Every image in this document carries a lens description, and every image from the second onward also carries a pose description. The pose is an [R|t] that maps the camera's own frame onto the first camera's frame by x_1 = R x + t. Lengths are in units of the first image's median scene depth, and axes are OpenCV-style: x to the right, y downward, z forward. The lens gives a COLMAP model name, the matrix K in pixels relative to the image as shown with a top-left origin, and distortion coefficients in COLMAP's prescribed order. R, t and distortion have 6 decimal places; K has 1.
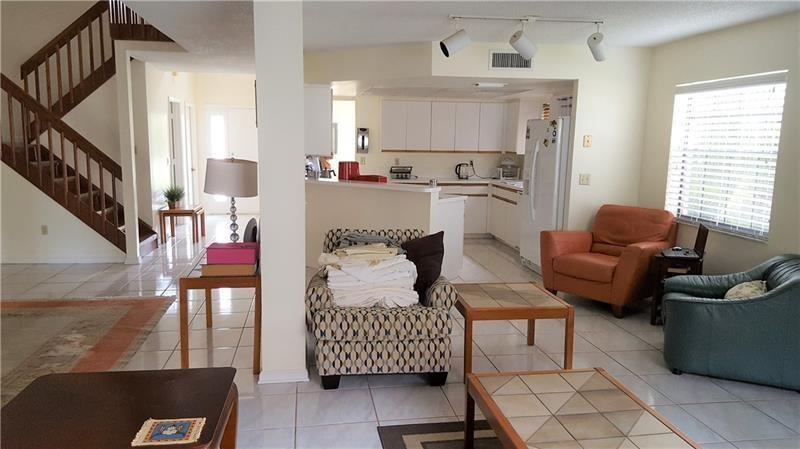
lens RADIAL K [[574.9, 0, 400.0], [0, 574.9, 224.5], [0, 0, 1]] dist [0.004416, 0.000279]
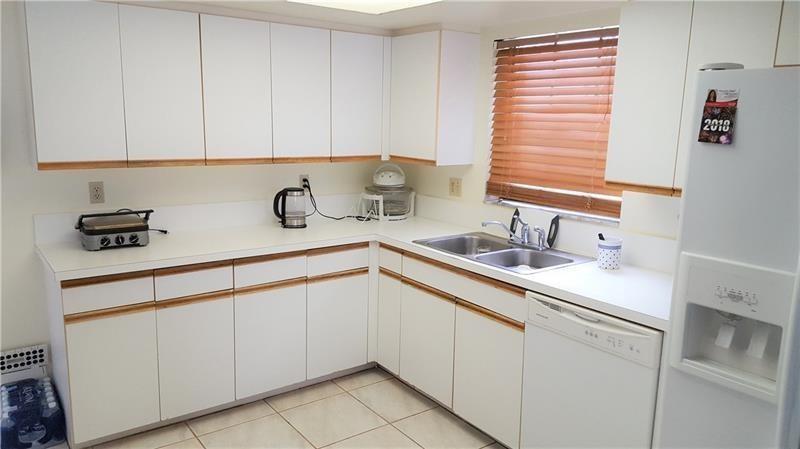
lens RADIAL K [[574.9, 0, 400.0], [0, 574.9, 224.5], [0, 0, 1]] dist [0.004416, 0.000279]
pose [[0.876868, -0.085215, 0.473118, -0.010755], [0.062294, 0.996008, 0.063940, -0.104271], [-0.476678, -0.026594, 0.878676, 0.637248]]
